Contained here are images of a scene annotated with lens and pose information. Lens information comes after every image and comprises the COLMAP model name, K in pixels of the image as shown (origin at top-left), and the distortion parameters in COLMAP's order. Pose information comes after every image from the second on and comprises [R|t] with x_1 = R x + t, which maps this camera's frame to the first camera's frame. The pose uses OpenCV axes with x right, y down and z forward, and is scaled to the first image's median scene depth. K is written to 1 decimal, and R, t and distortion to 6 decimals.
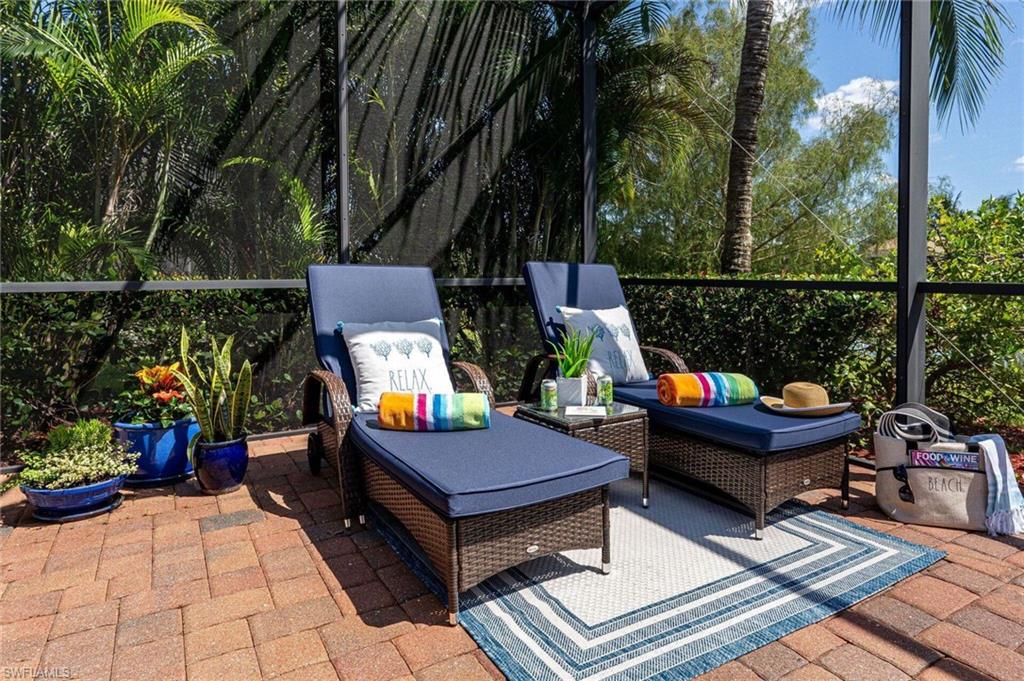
lens RADIAL K [[601.9, 0, 499.8], [0, 601.9, 284.4], [0, 0, 1]] dist [-0.002353, -0.001382]
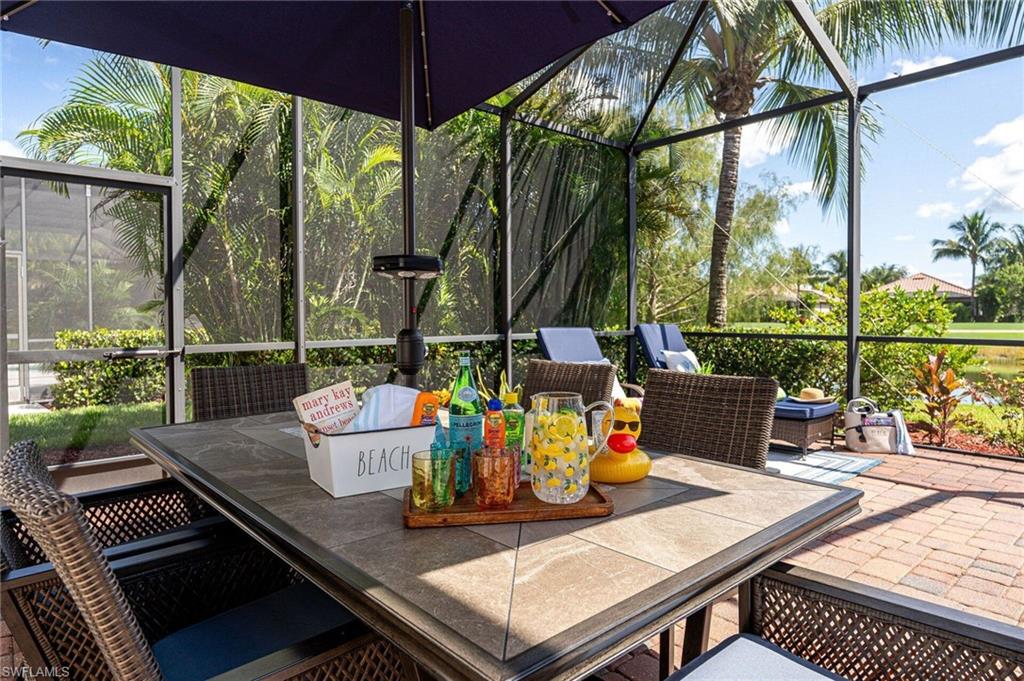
lens RADIAL K [[613.9, 0, 512.3], [0, 613.9, 322.2], [0, 0, 1]] dist [0.006342, 0.001328]
pose [[0.977928, -0.003909, 0.208905, -0.662179], [0.006021, 0.999937, -0.009474, -0.028461], [-0.208855, 0.010523, 0.977890, -0.580052]]
